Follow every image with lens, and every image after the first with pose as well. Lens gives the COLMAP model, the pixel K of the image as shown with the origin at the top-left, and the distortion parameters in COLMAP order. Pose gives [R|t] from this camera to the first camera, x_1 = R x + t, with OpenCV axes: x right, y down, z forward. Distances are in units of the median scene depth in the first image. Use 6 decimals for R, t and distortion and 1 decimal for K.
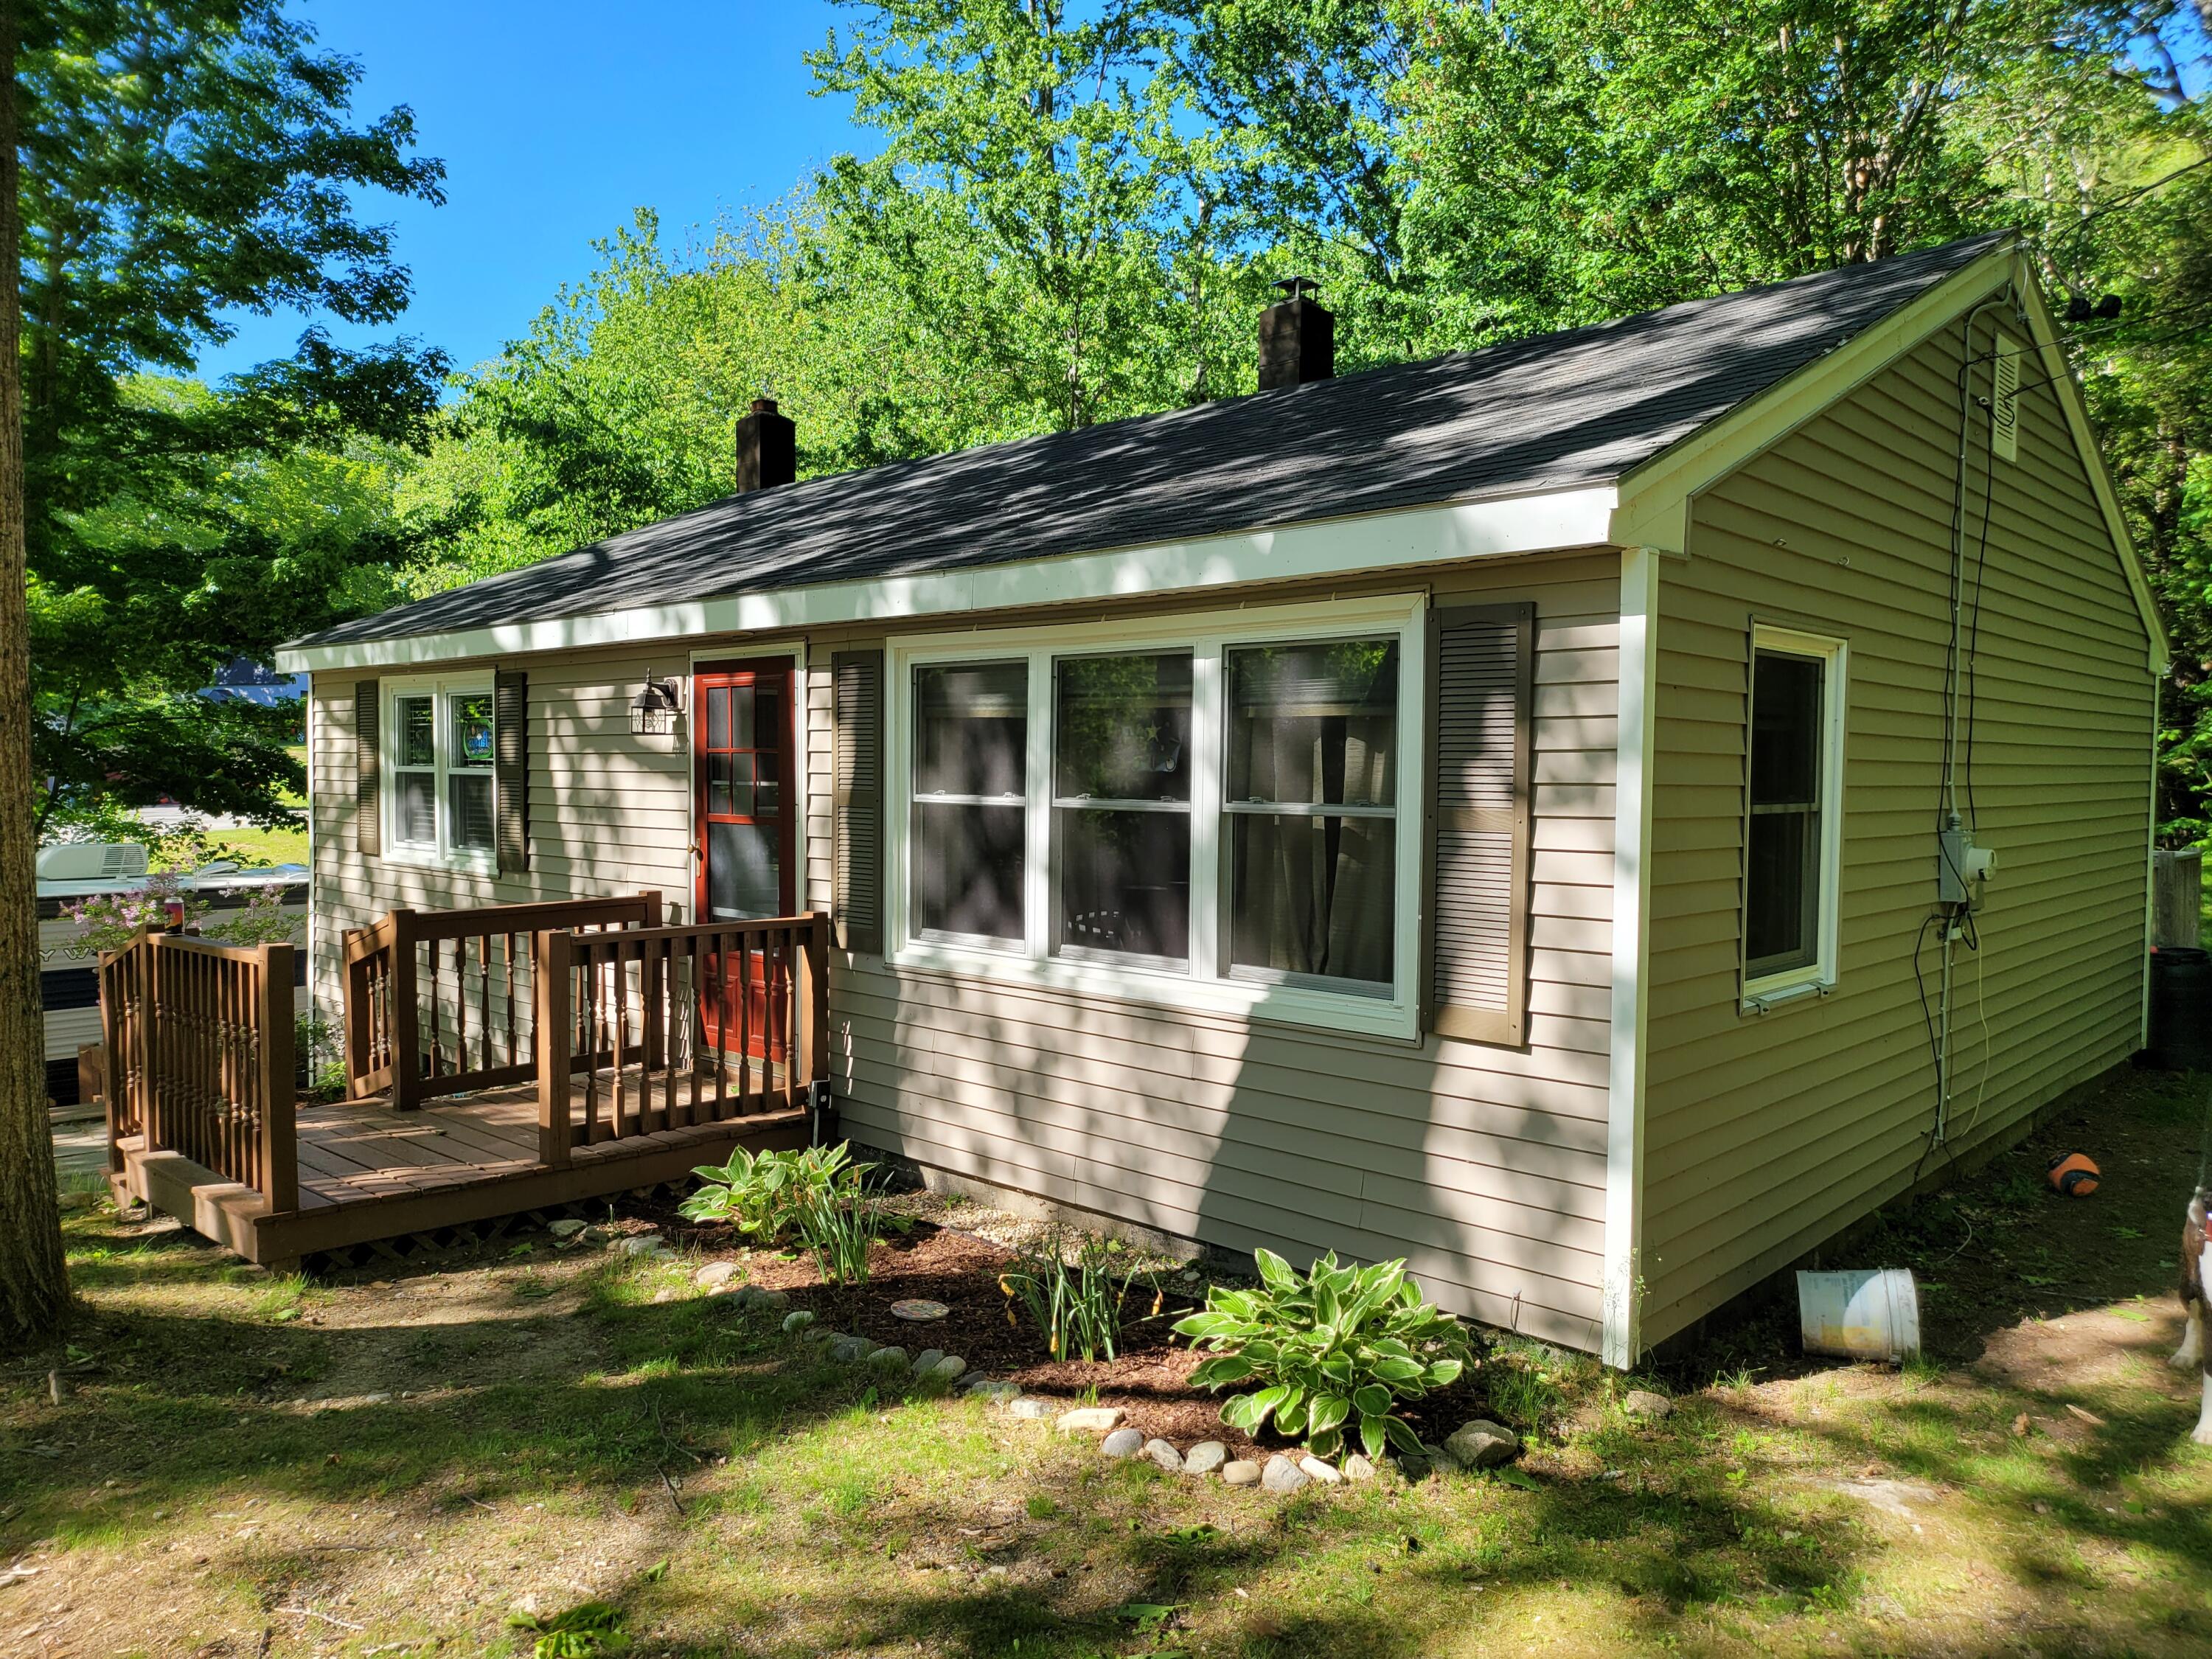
lens RADIAL K [[1466.8, 0, 1106.0], [0, 1466.8, 829.5], [0, 0, 1]] dist [0.040351, 0.001457]
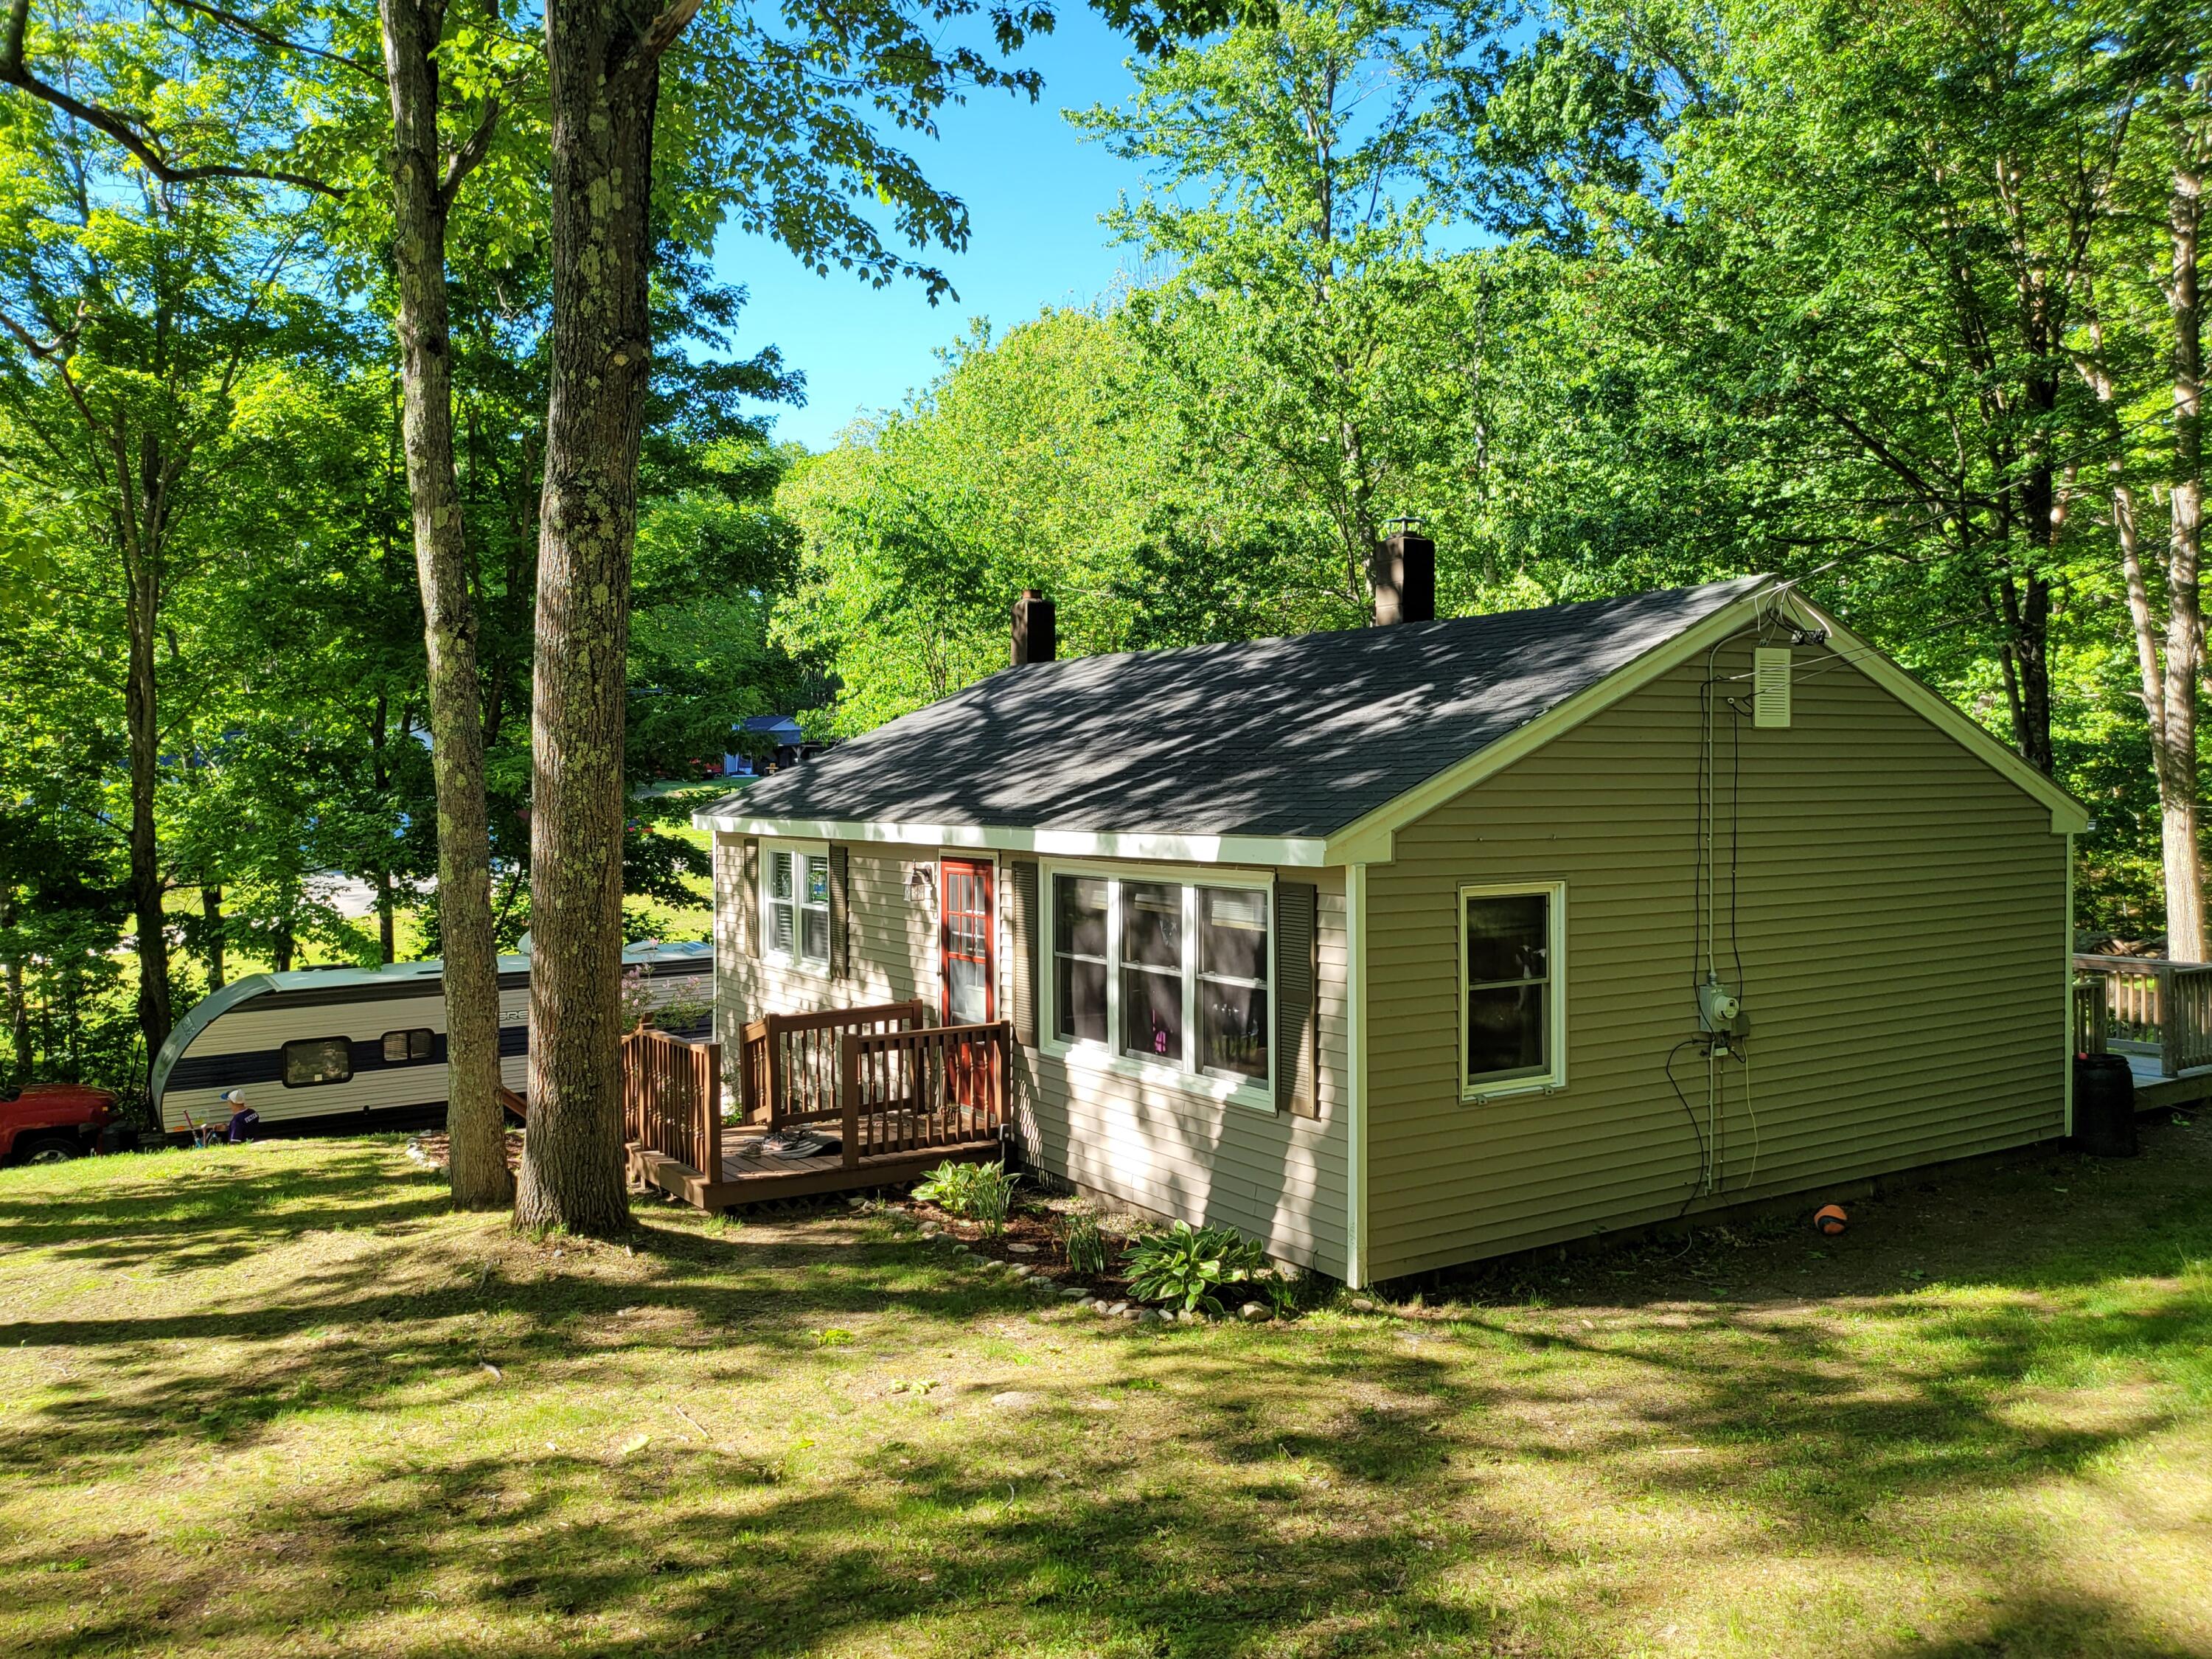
lens RADIAL K [[1646.7, 0, 1106.0], [0, 1646.7, 829.5], [0, 0, 1]] dist [0.093440, 0.000564]
pose [[0.968216, -0.011713, -0.249840, 0.412522], [0.010096, 0.999919, -0.007752, -0.154607], [0.249911, 0.004983, 0.968256, -0.825676]]
